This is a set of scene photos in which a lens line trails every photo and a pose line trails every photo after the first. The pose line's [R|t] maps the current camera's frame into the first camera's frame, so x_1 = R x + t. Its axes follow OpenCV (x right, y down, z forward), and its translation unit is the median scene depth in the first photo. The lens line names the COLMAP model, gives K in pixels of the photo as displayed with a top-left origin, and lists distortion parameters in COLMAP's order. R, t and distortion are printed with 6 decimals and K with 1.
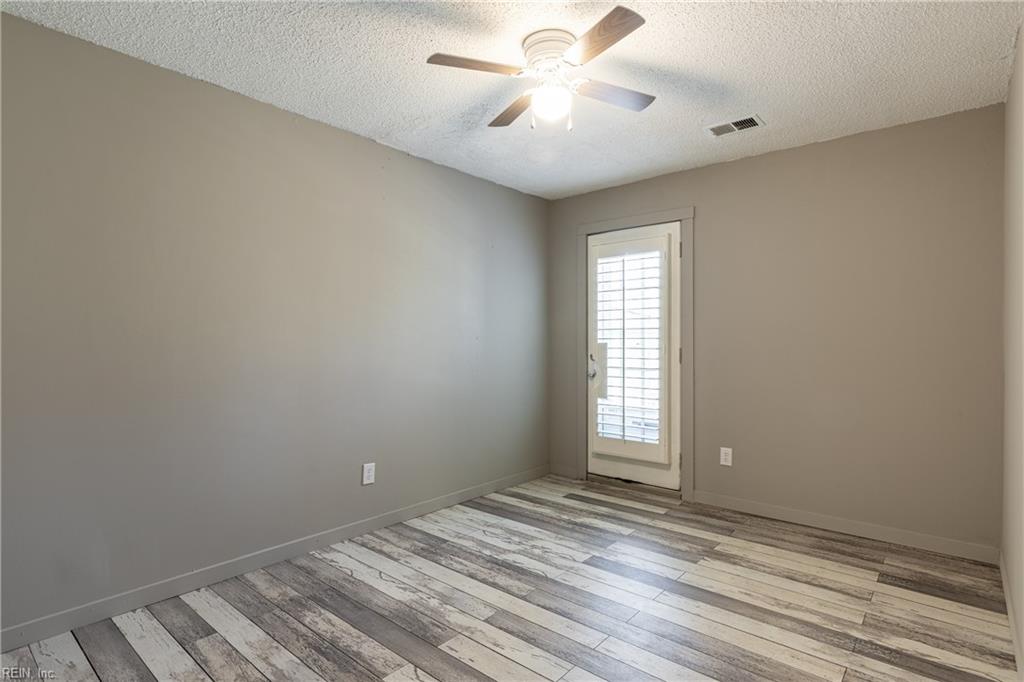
lens RADIAL K [[525.6, 0, 529.1], [0, 525.6, 334.3], [0, 0, 1]] dist [0.002637, -0.000415]
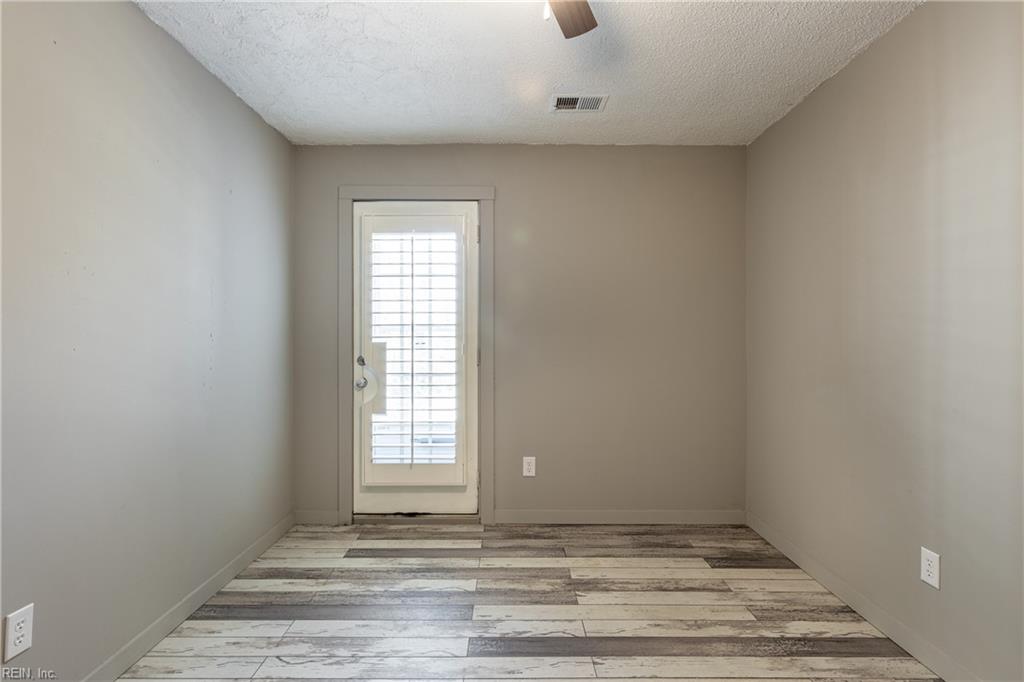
lens RADIAL K [[525.6, 0, 529.1], [0, 525.6, 334.3], [0, 0, 1]] dist [0.002637, -0.000415]
pose [[0.768569, 0.006941, 0.639729, -0.203839], [-0.008797, 0.999961, -0.000280, 0.002921], [-0.639706, -0.005412, 0.768600, 0.289033]]
